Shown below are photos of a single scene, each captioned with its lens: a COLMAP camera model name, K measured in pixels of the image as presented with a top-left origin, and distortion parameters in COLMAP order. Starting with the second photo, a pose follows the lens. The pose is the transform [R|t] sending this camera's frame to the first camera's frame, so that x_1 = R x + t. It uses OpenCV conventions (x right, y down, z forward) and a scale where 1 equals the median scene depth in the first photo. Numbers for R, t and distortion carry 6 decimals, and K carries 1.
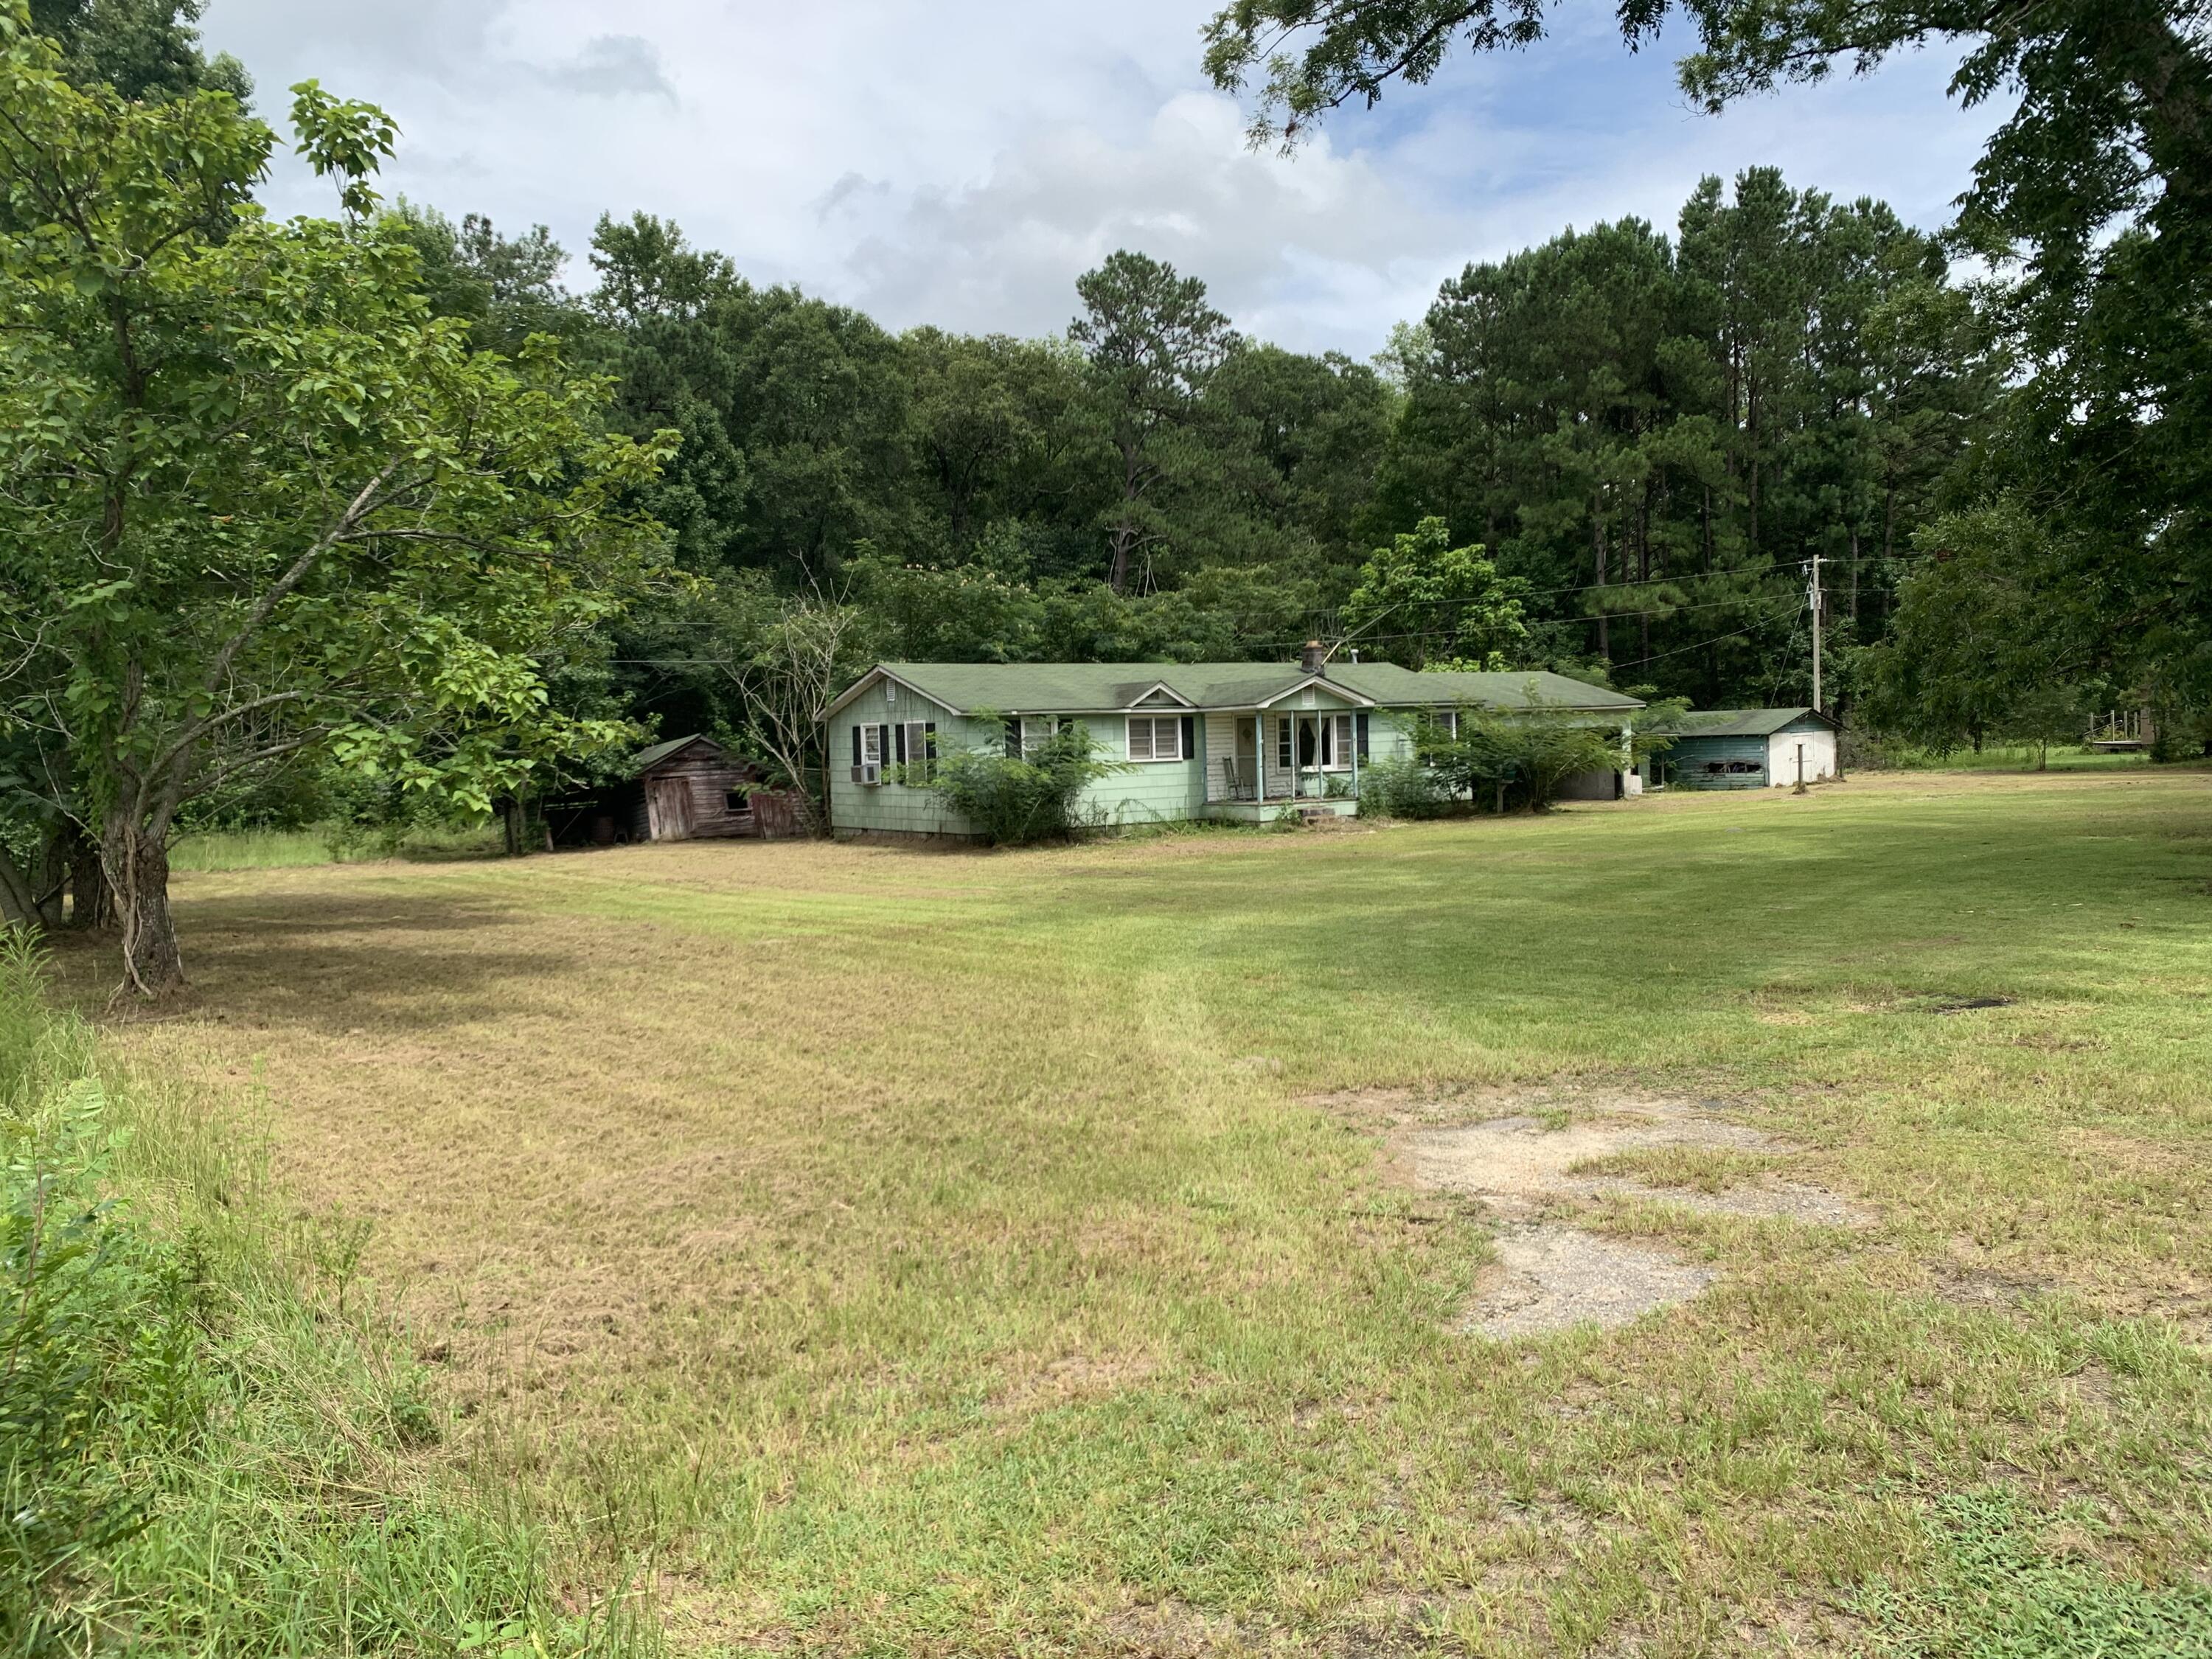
lens RADIAL K [[1725.6, 0, 1098.9], [0, 1725.6, 792.9], [0, 0, 1]] dist [0.051109, -0.086607]
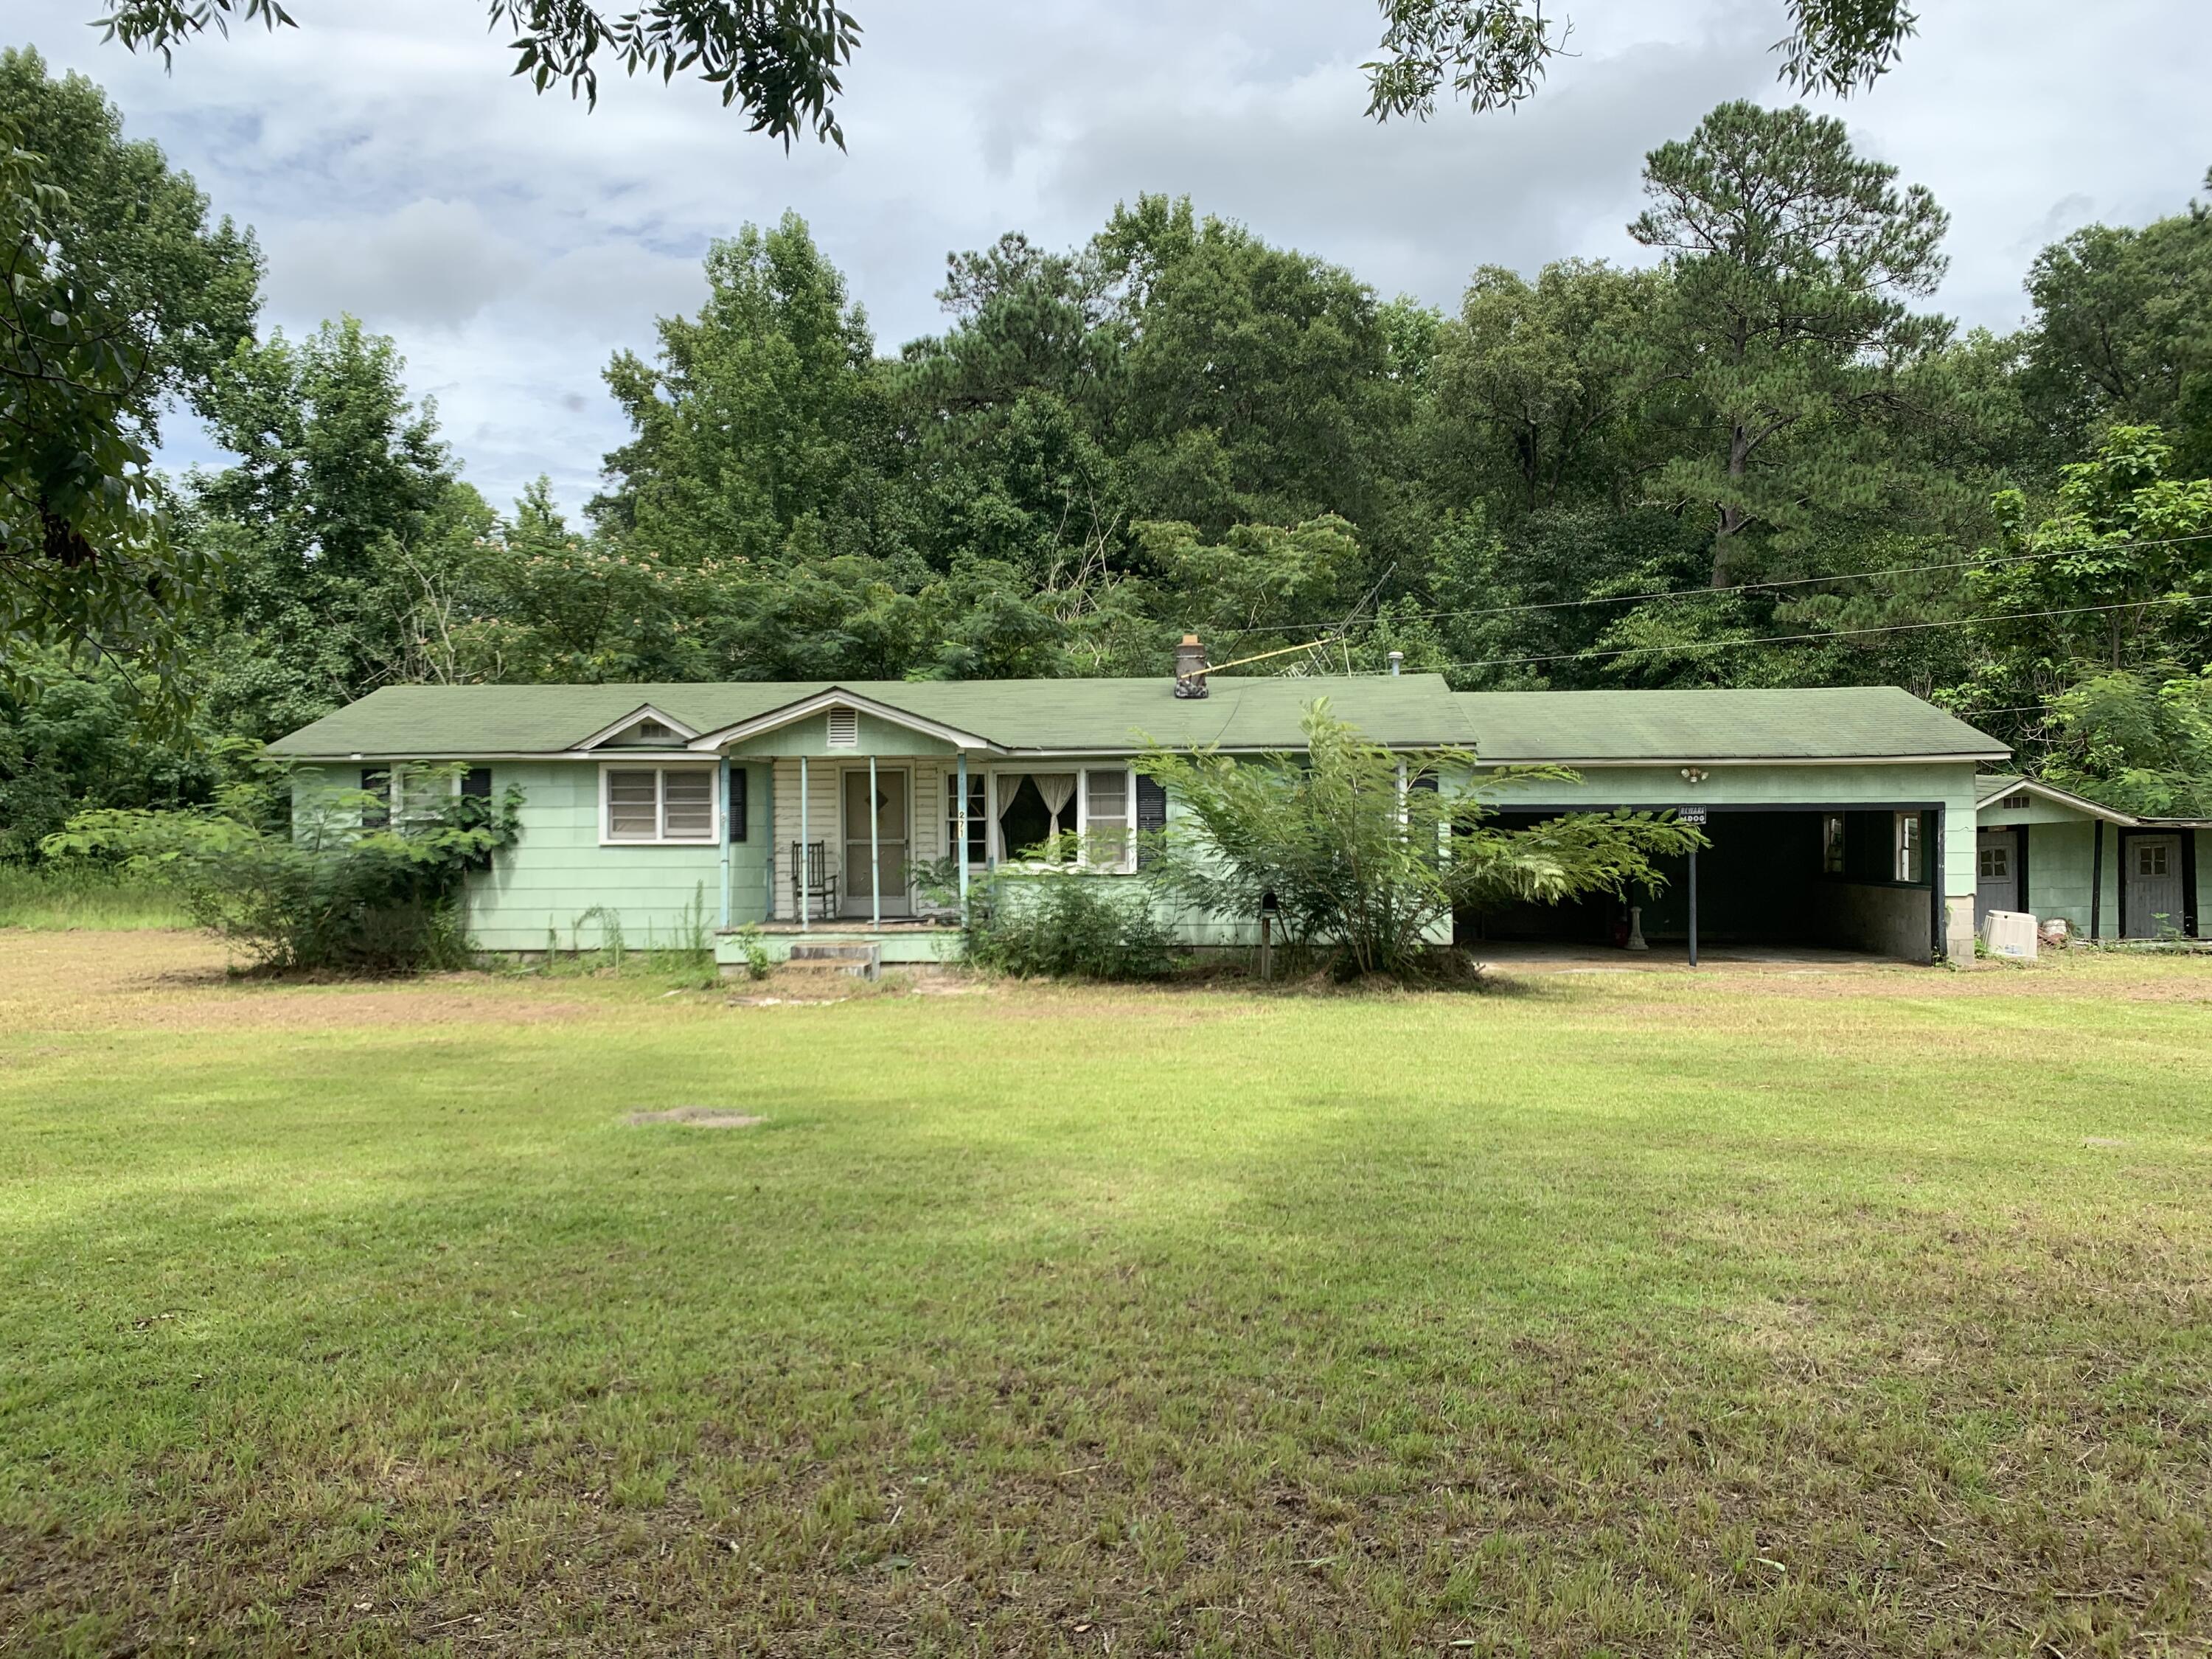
lens RADIAL K [[1725.6, 0, 1098.9], [0, 1725.6, 792.9], [0, 0, 1]] dist [0.051109, -0.086607]
pose [[0.777270, 0.011424, -0.629063, 0.380247], [-0.036918, 0.998941, -0.027475, -0.018718], [0.628083, 0.044579, 0.776868, 0.480775]]
